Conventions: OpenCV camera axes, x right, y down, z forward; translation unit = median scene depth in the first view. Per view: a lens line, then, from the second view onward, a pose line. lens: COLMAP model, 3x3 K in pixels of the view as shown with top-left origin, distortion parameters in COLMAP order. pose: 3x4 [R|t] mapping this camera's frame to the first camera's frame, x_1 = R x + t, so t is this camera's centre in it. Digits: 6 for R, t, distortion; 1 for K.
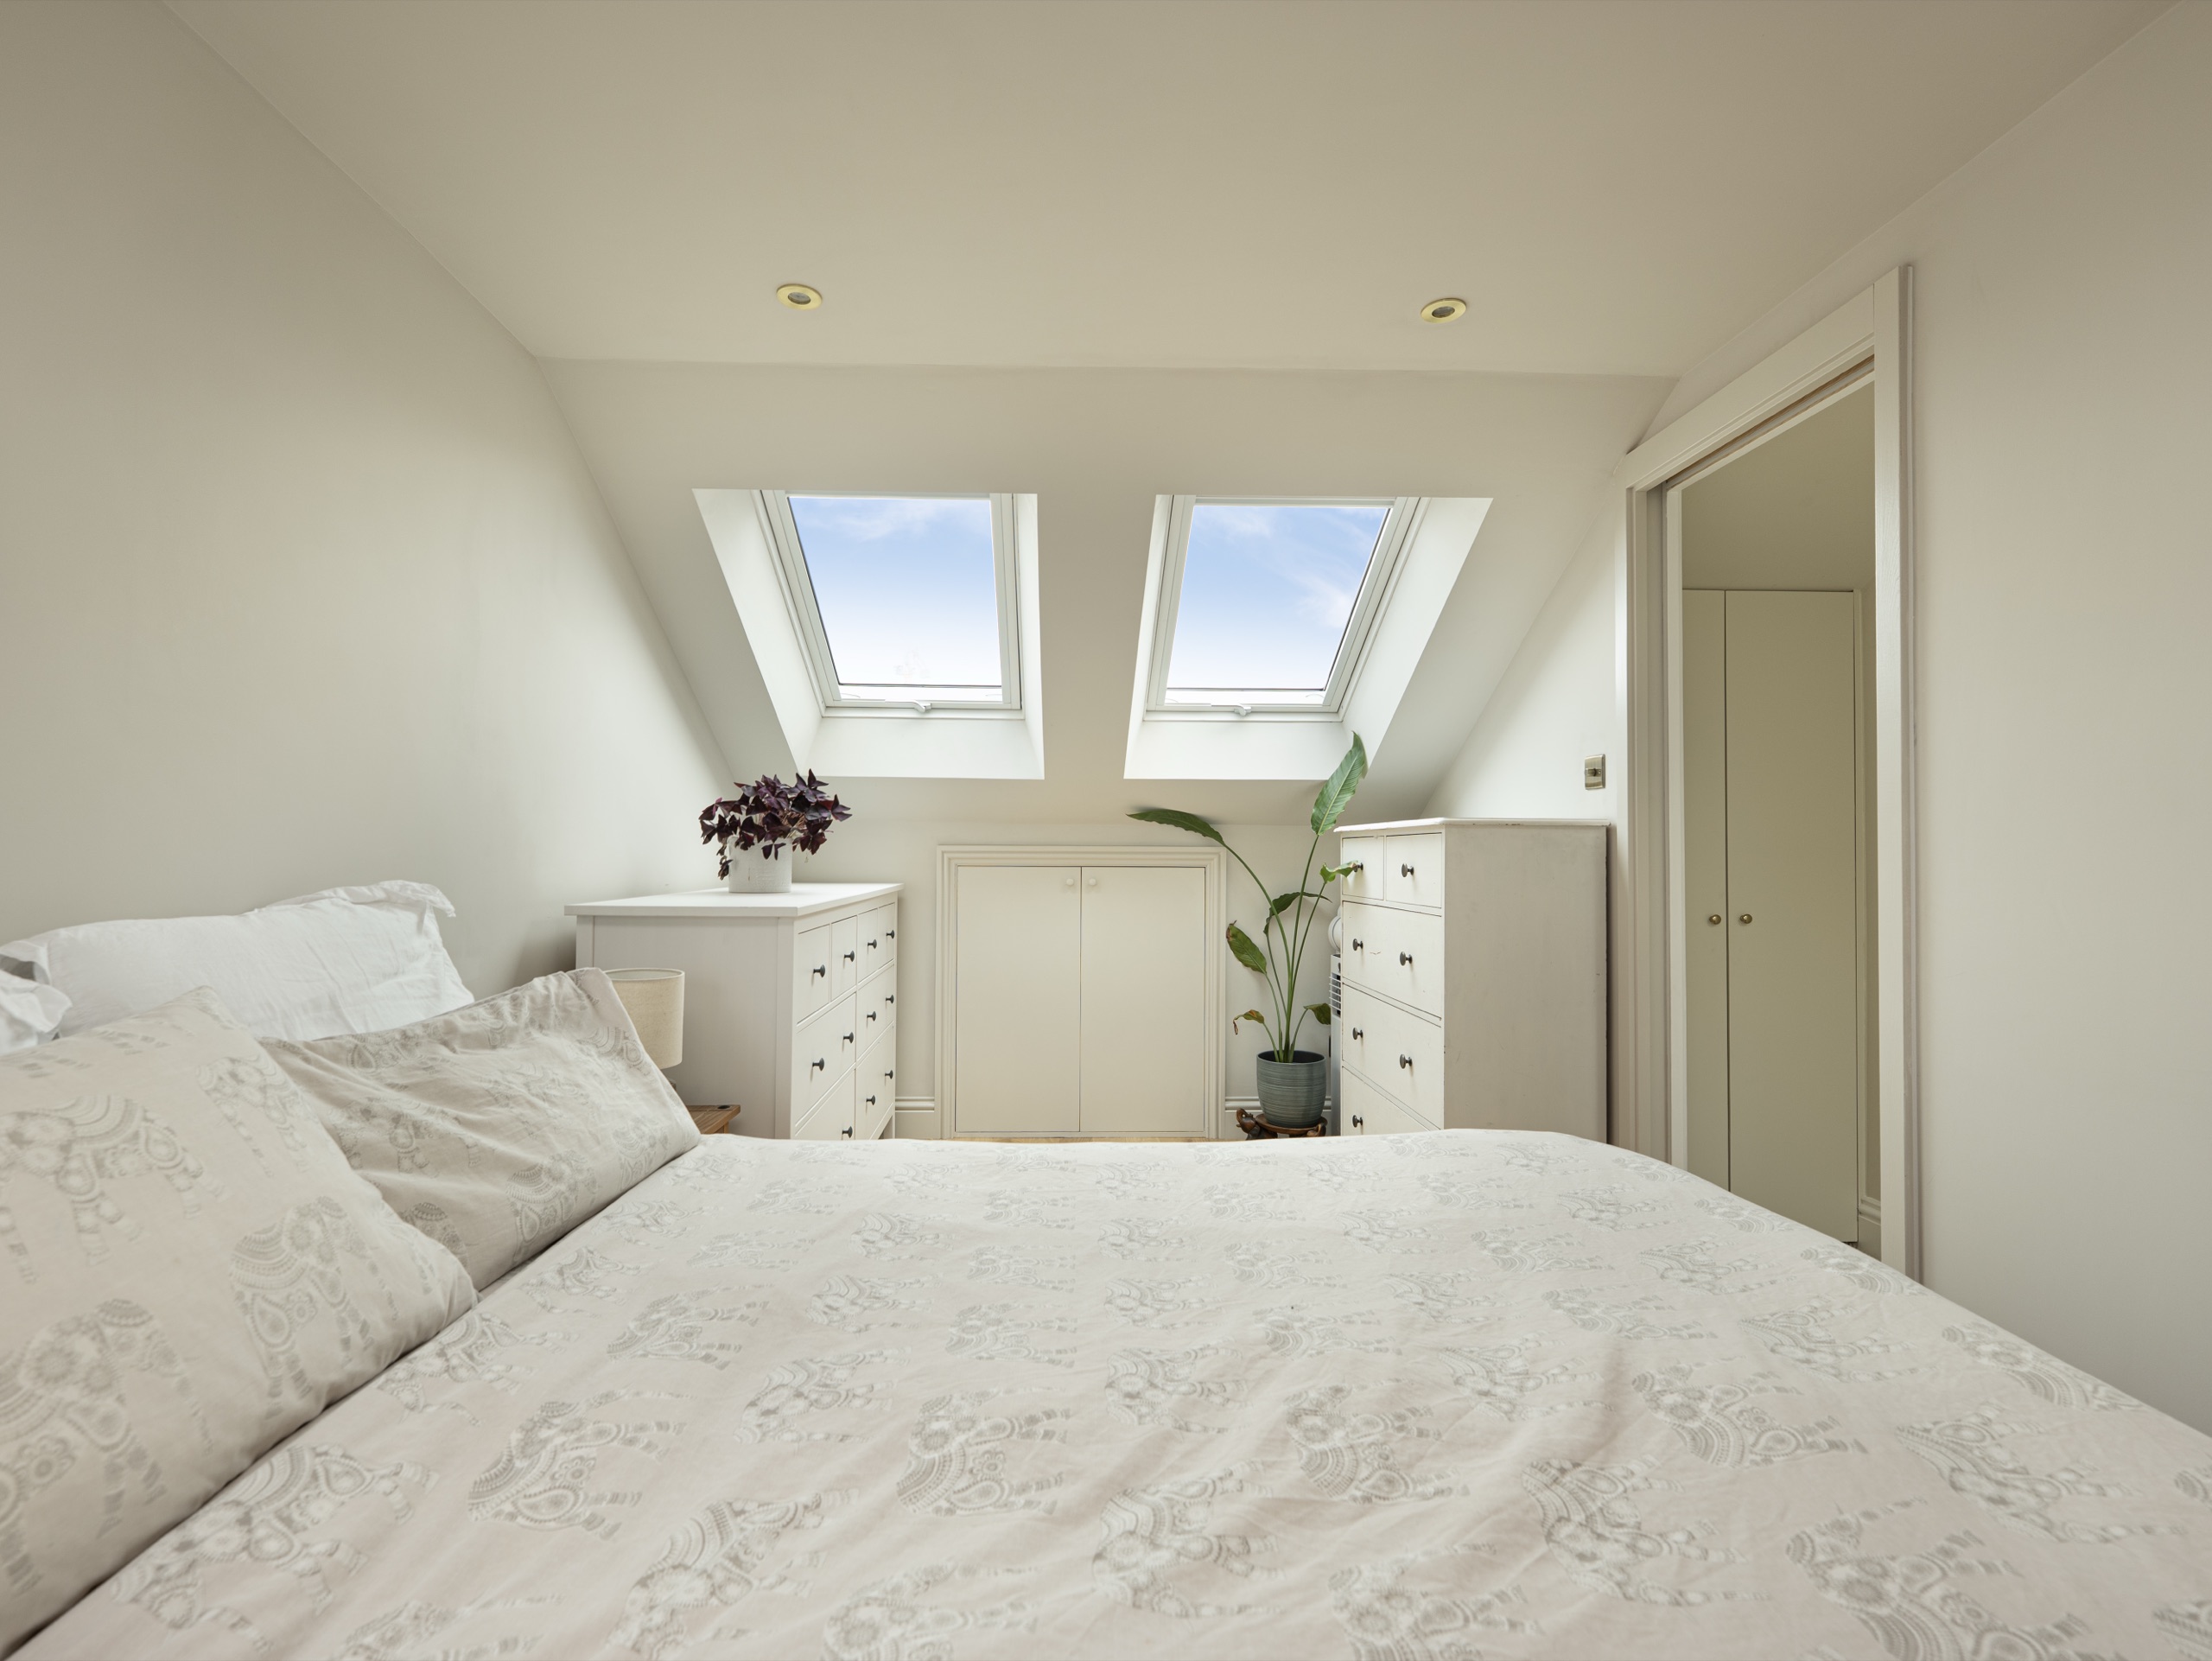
lens RADIAL K [[1012.1, 0, 1095.1], [0, 1012.1, 826.0], [0, 0, 1]] dist [-0.001587, -0.000439]
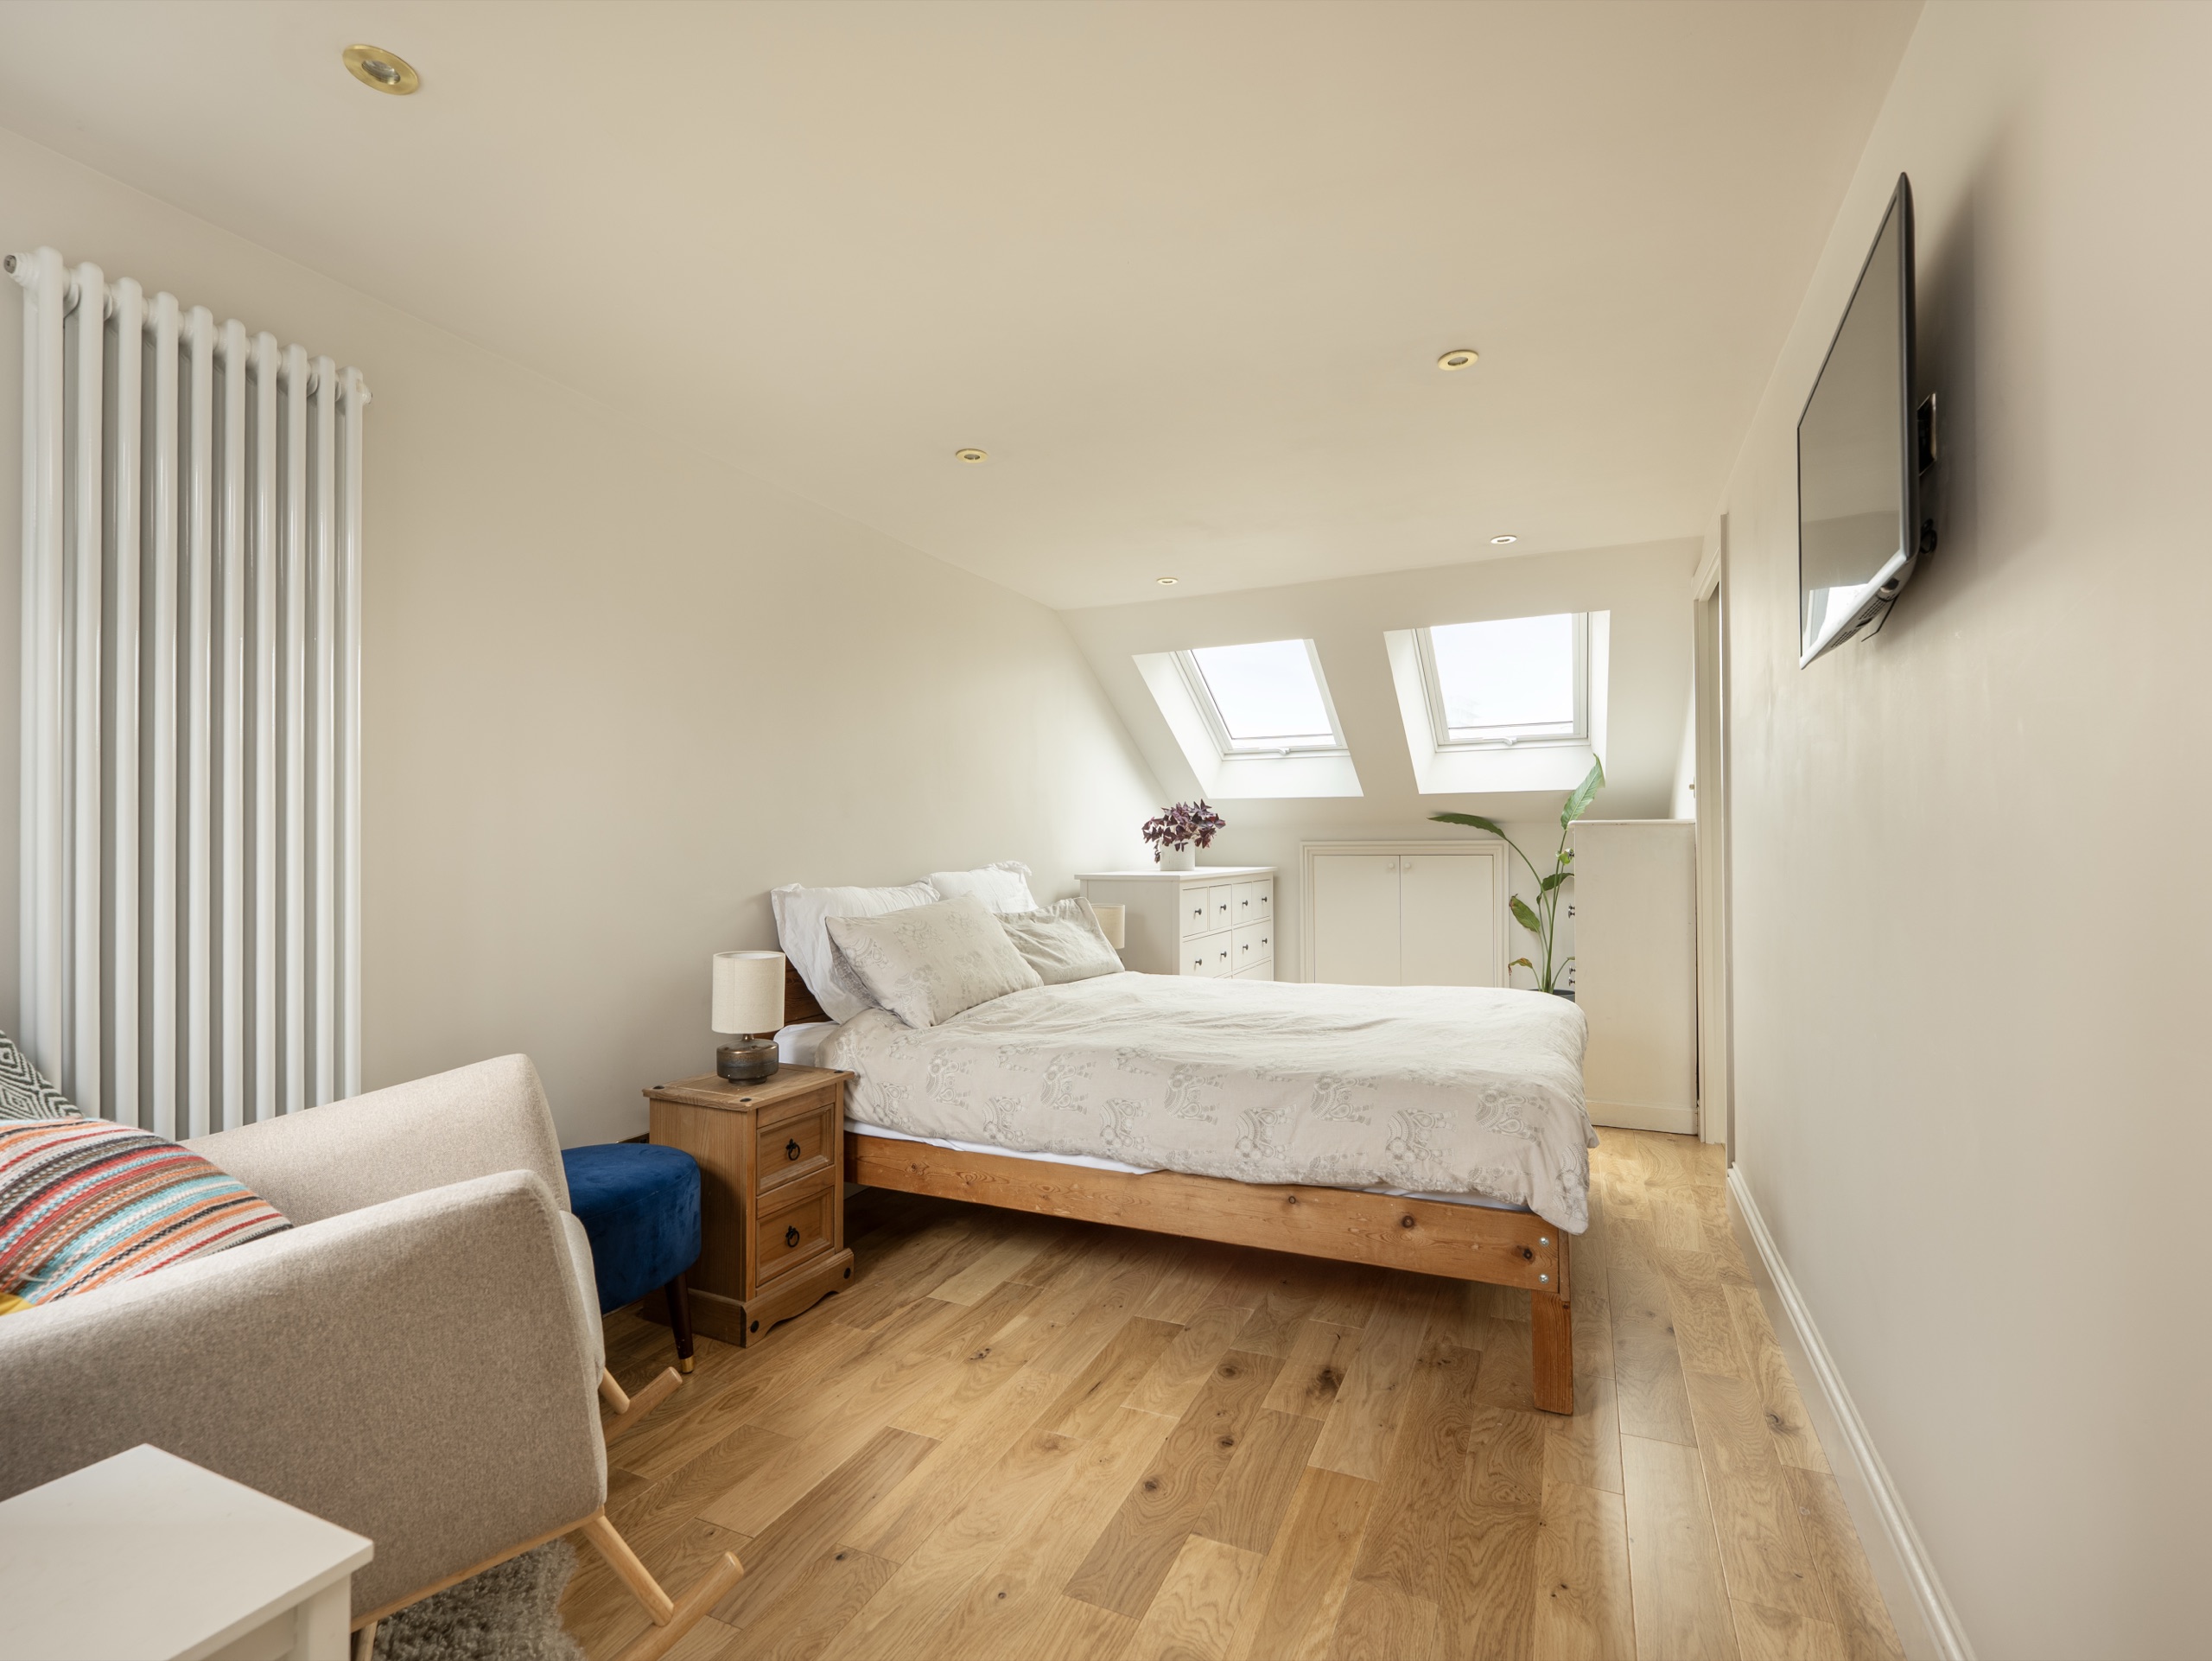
lens RADIAL K [[1027.6, 0, 1106.0], [0, 1027.6, 830.5], [0, 0, 1]] dist [-0.000741, -0.000188]
pose [[0.891141, -0.018309, -0.453357, 0.365764], [0.022973, 0.999725, 0.004784, -0.014691], [0.453145, -0.014678, 0.891316, -0.632684]]
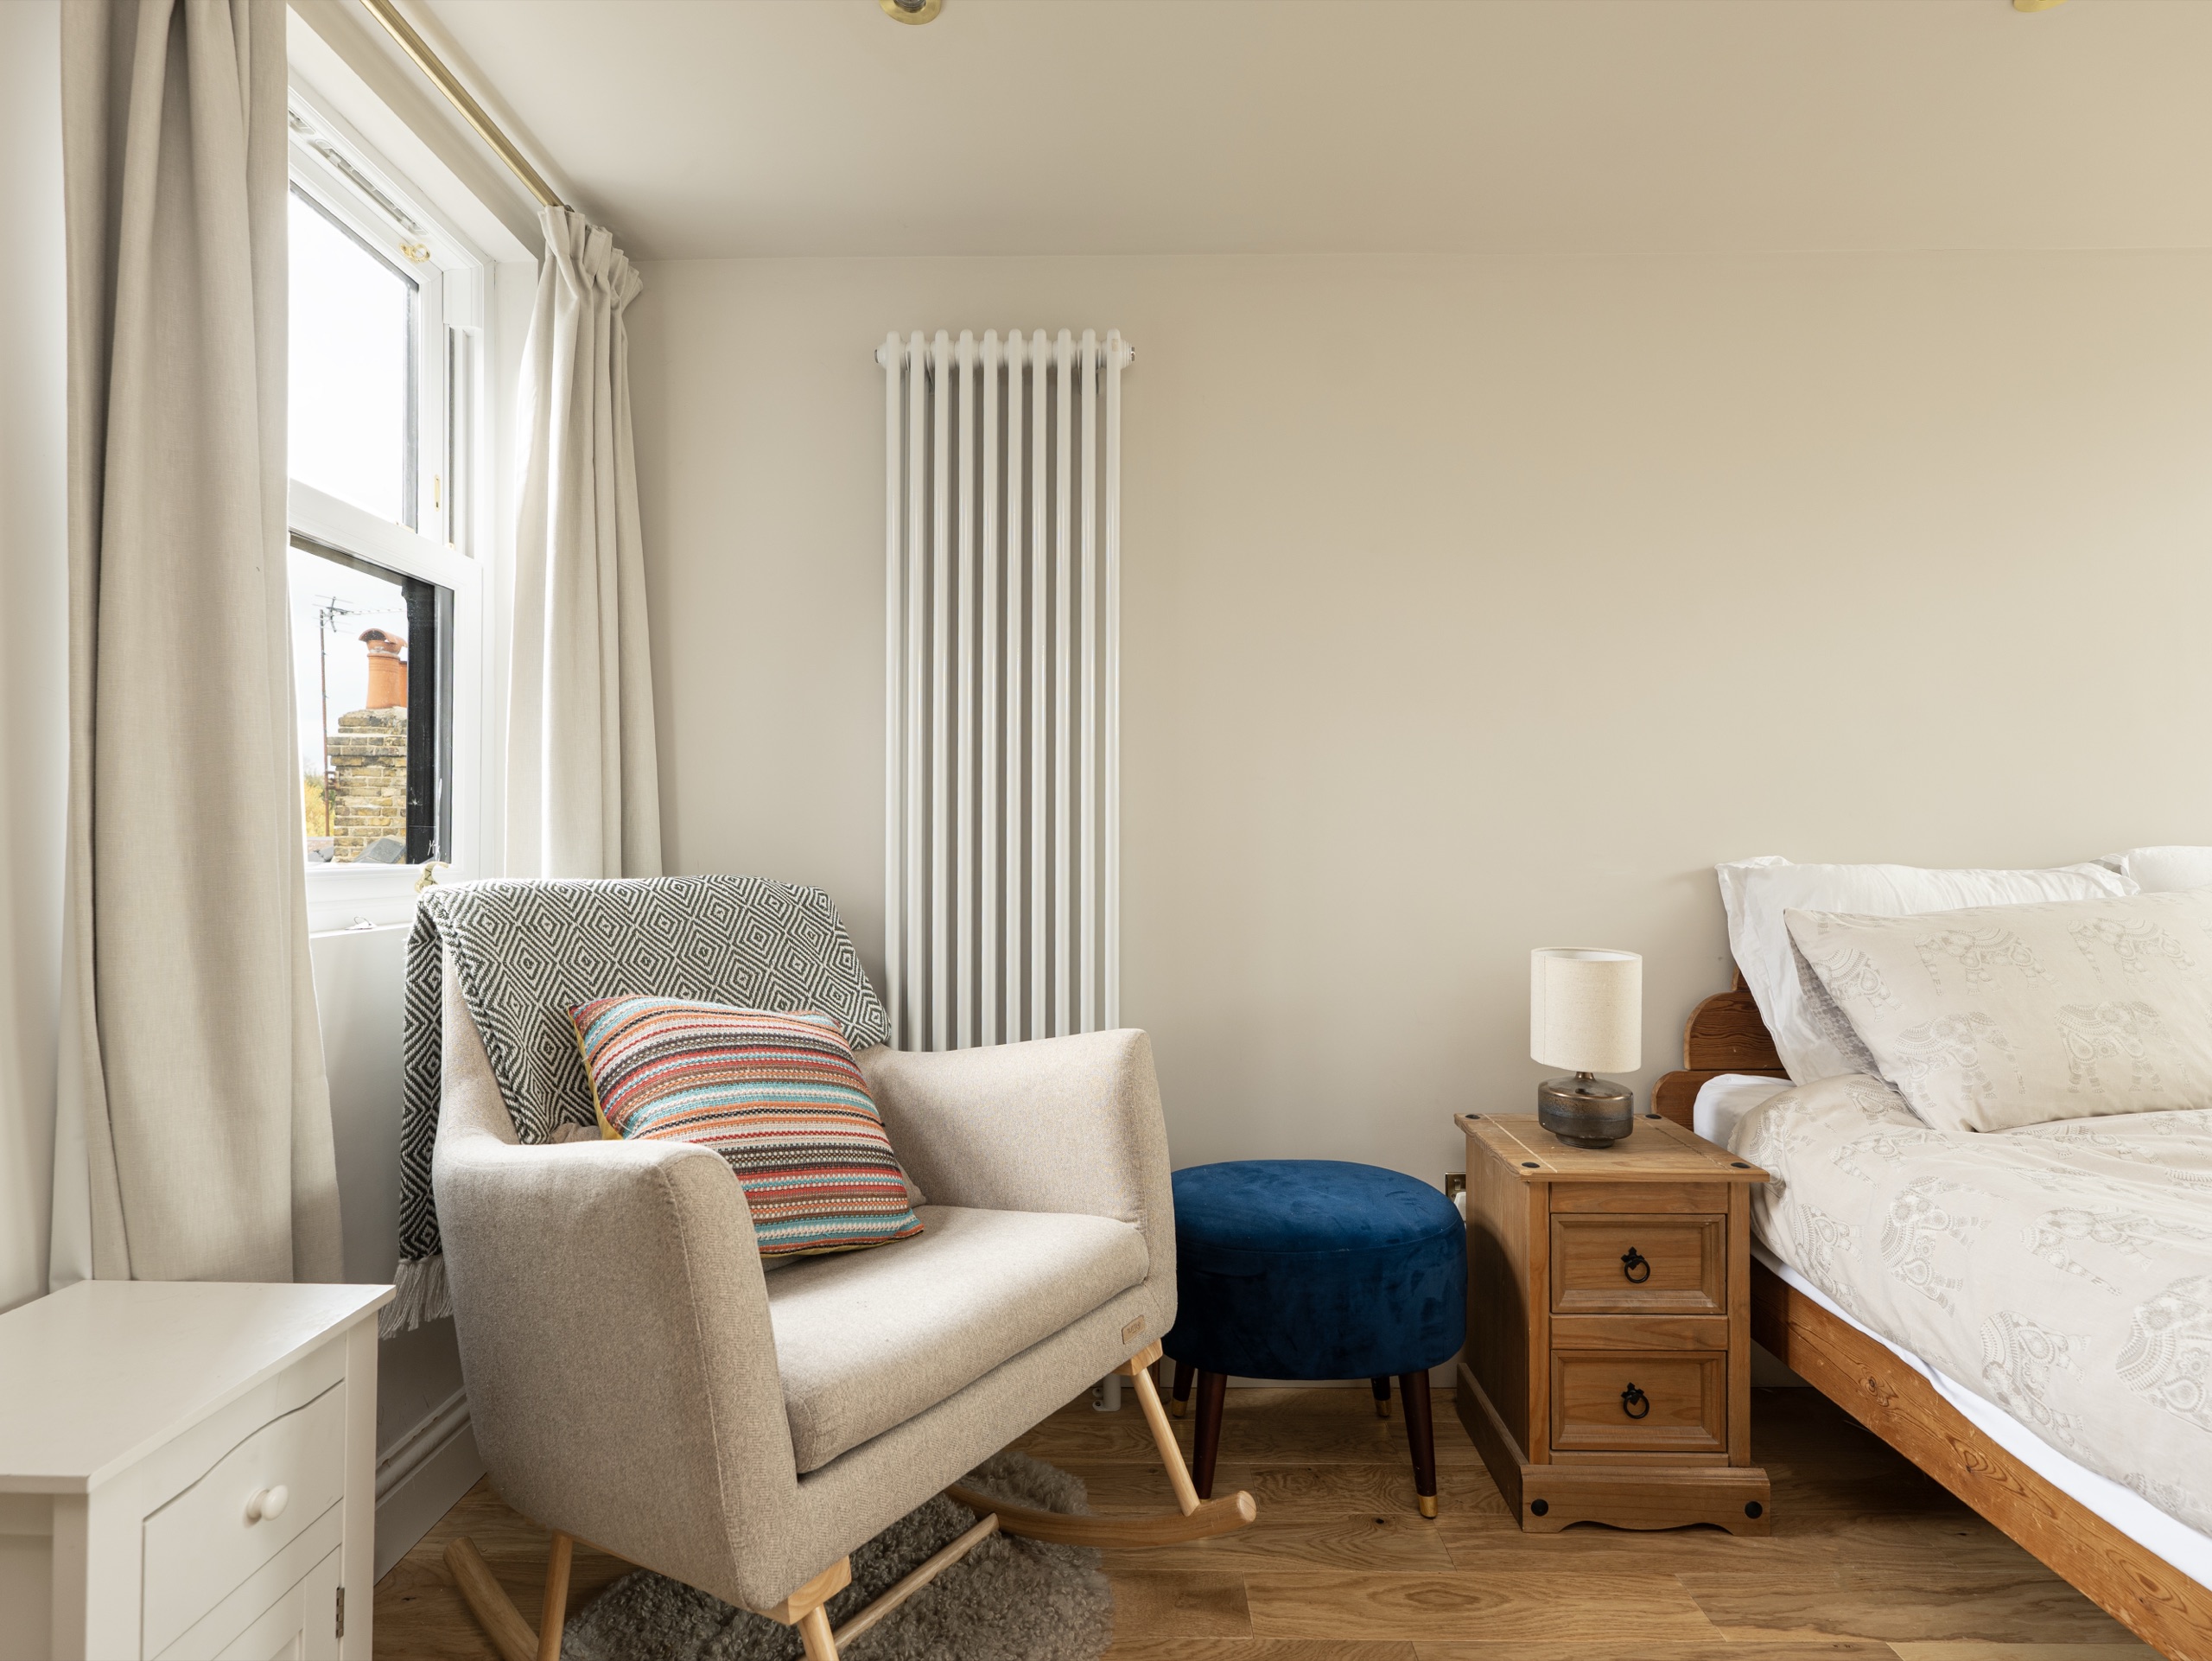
lens RADIAL K [[1045.0, 0, 1106.0], [0, 1045.0, 830.5], [0, 0, 1]] dist [-0.000061, -0.000097]
pose [[-0.056303, -0.020099, -0.998211, 0.316685], [0.030540, 0.999295, -0.021844, 0.020816], [0.997947, -0.031715, -0.055649, -0.242890]]
